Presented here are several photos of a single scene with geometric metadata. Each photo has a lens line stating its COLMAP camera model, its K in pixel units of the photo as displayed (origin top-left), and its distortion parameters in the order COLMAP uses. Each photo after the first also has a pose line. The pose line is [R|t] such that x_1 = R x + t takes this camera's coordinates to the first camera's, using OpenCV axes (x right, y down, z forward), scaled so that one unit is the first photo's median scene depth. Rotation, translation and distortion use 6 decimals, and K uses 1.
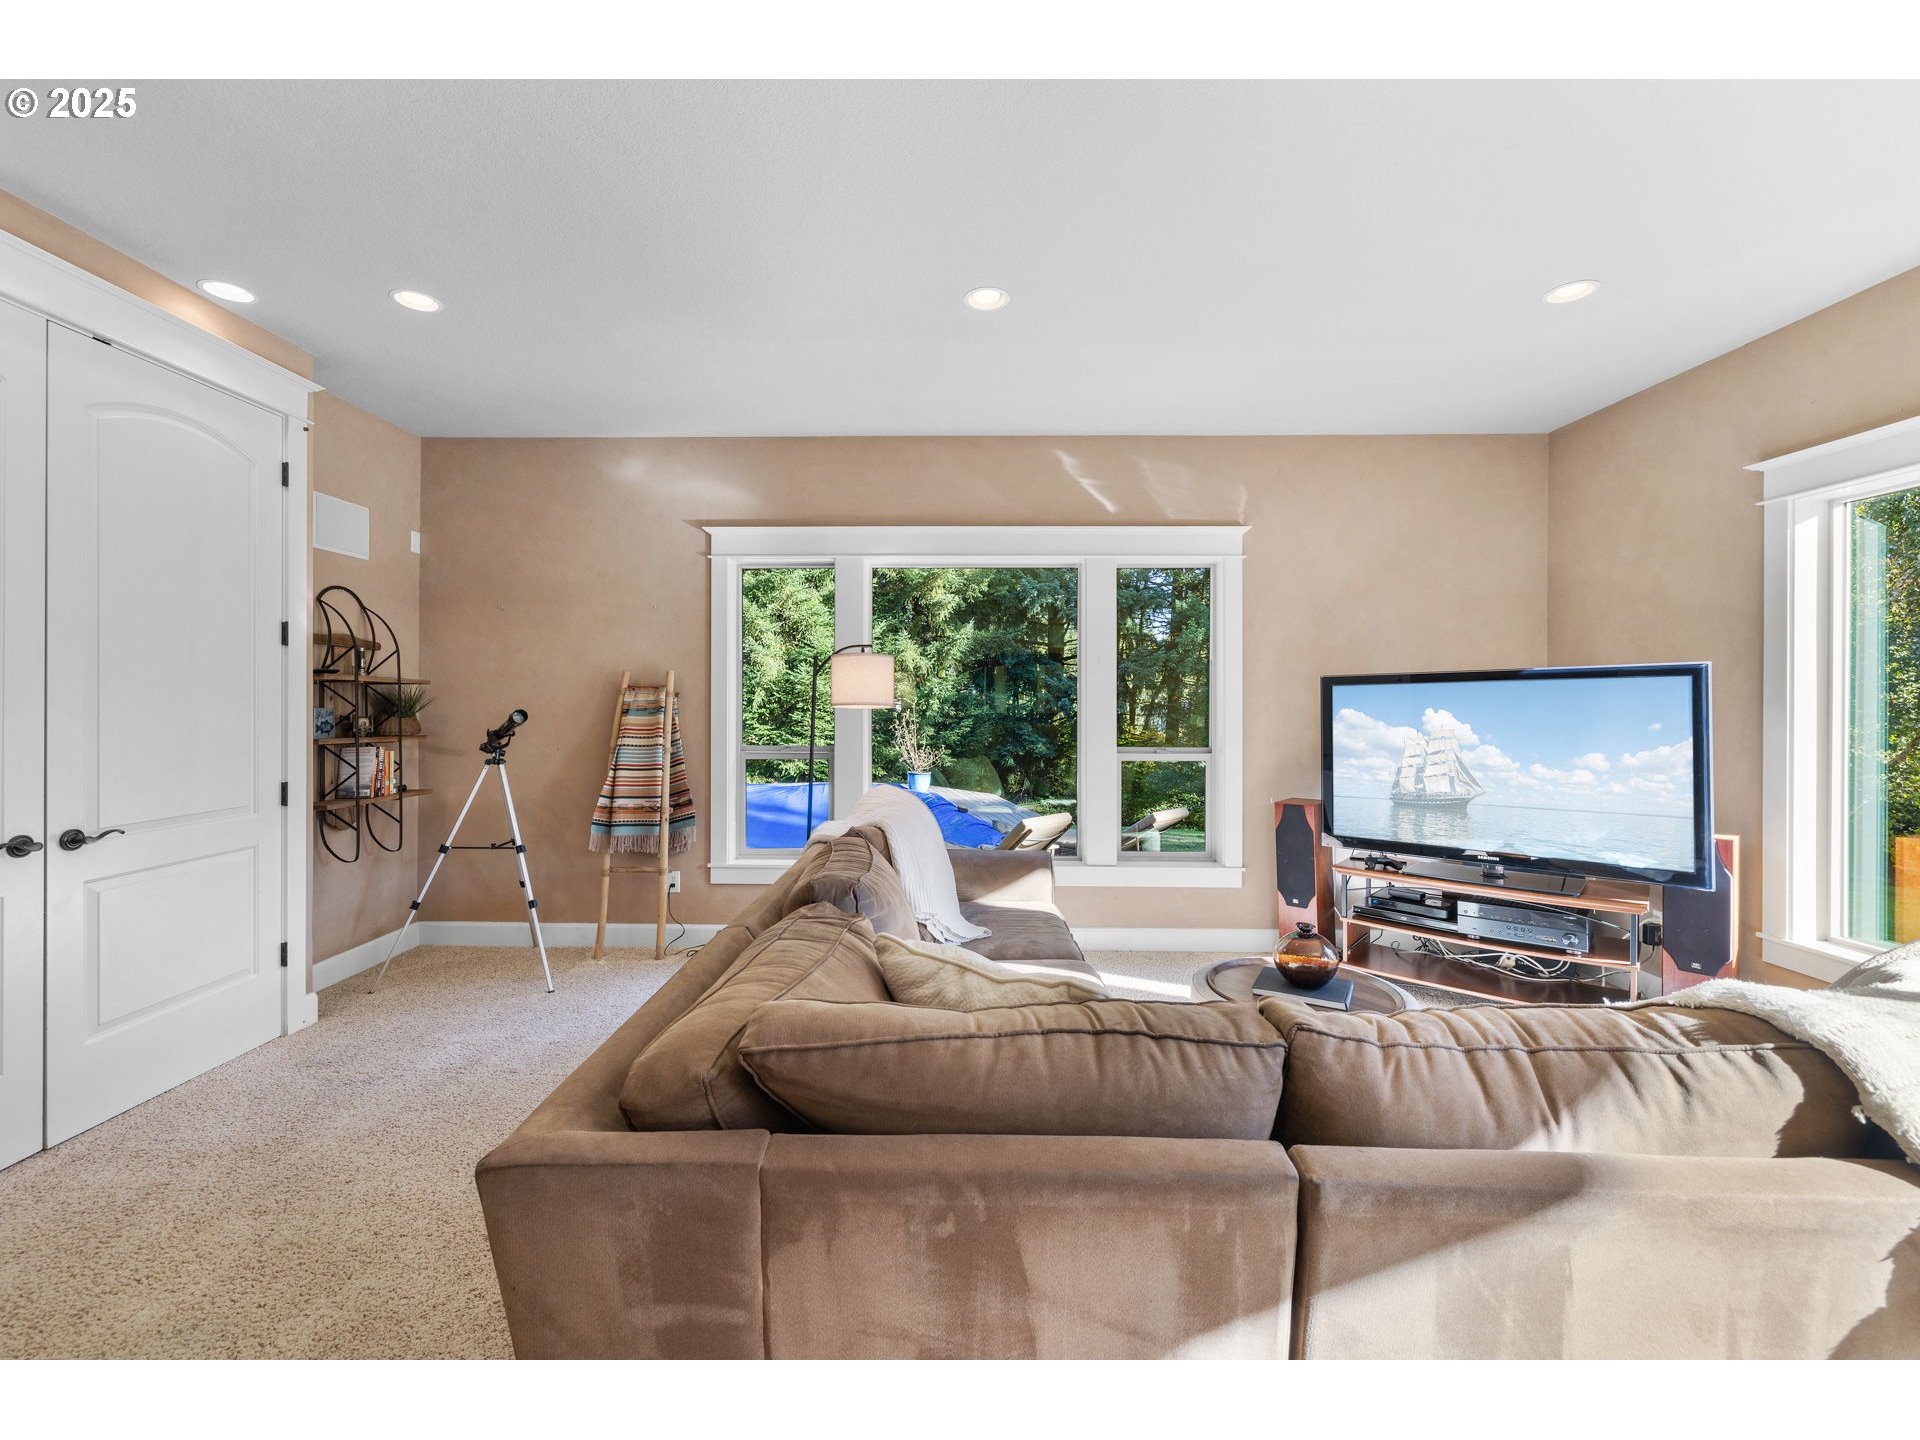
lens RADIAL K [[804.2, 0, 950.6], [0, 804.2, 699.6], [0, 0, 1]] dist [0.001213, -0.000038]
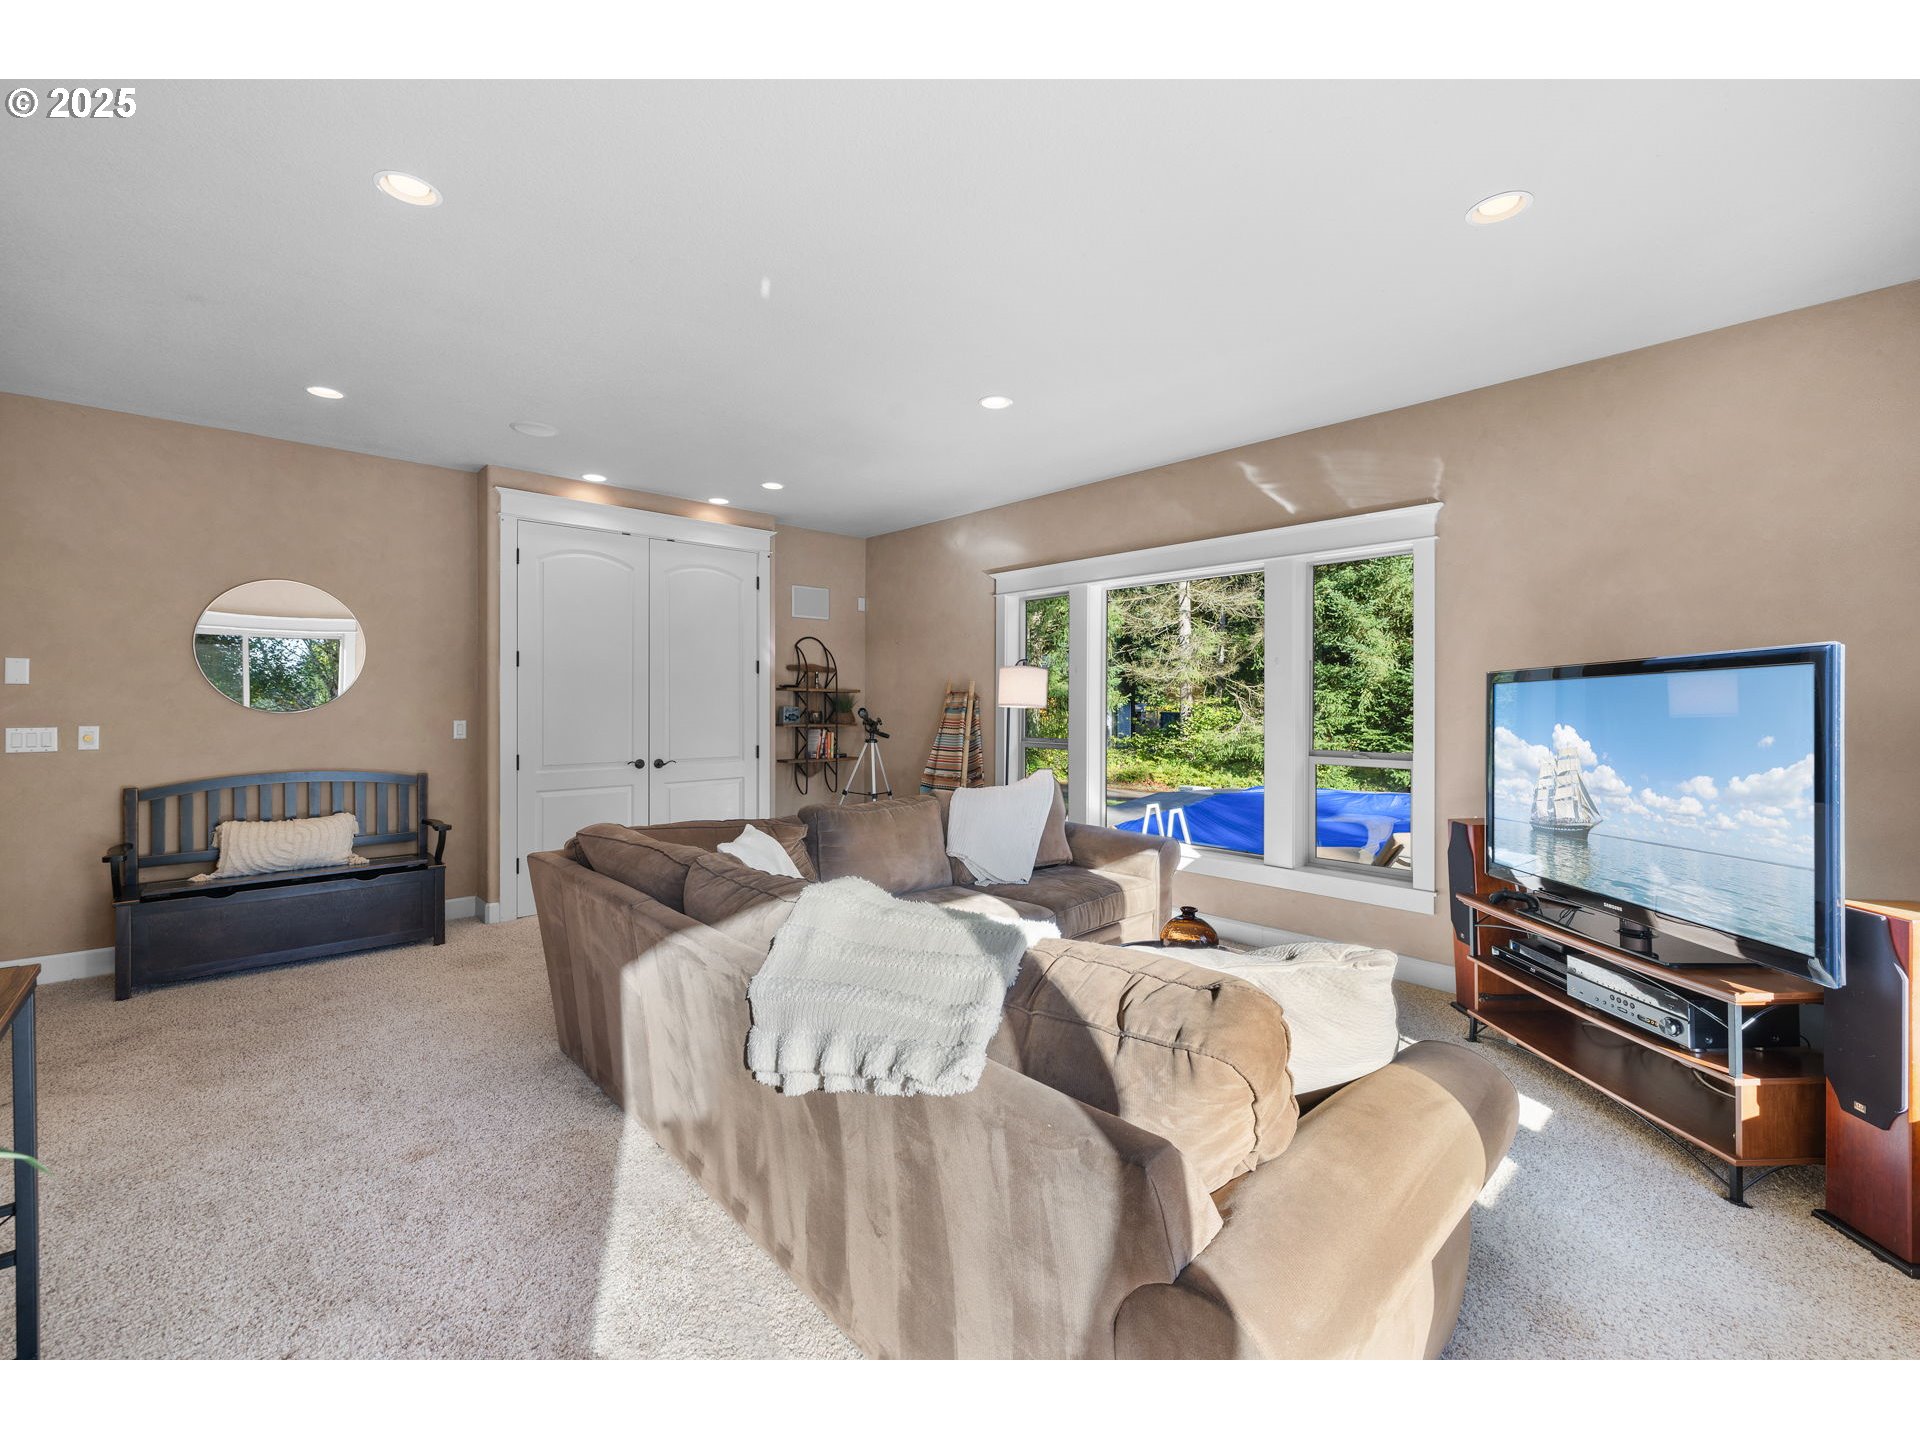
lens RADIAL K [[804.2, 0, 950.6], [0, 804.2, 699.6], [0, 0, 1]] dist [0.001213, -0.000038]
pose [[0.695998, -0.004029, -0.718032, 0.641835], [0.001606, 0.999990, -0.004054, 0.001989], [0.718042, 0.001668, 0.695998, 0.004750]]
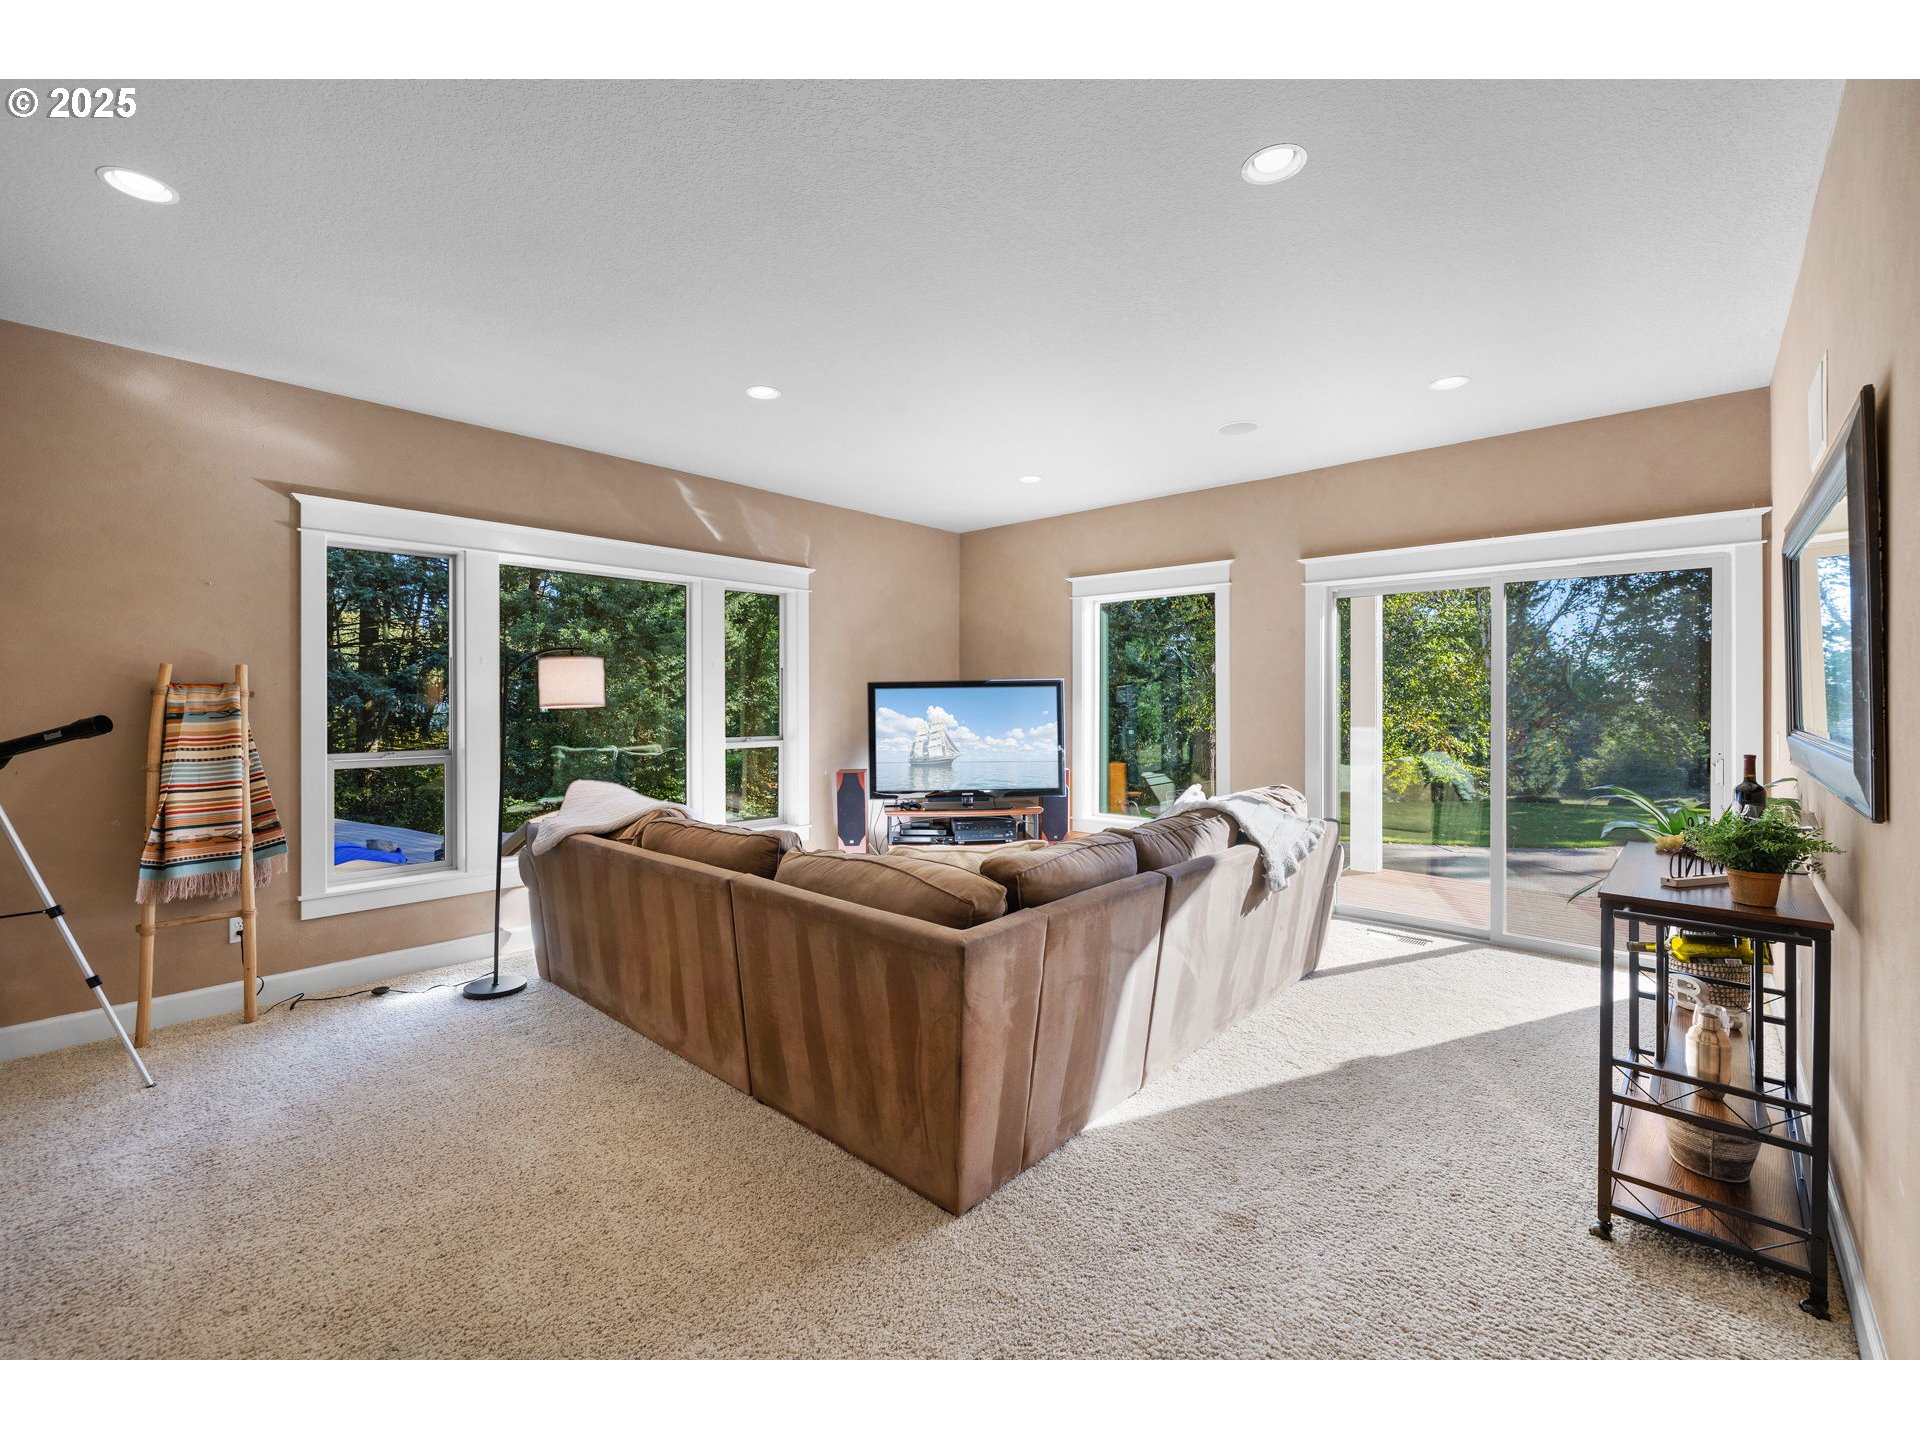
lens RADIAL K [[804.2, 0, 950.6], [0, 804.2, 699.6], [0, 0, 1]] dist [0.001213, -0.000038]
pose [[0.662222, -0.003914, 0.749297, -0.492918], [-0.001741, 0.999976, 0.006762, -0.007699], [-0.749306, -0.005783, 0.662199, -0.061211]]
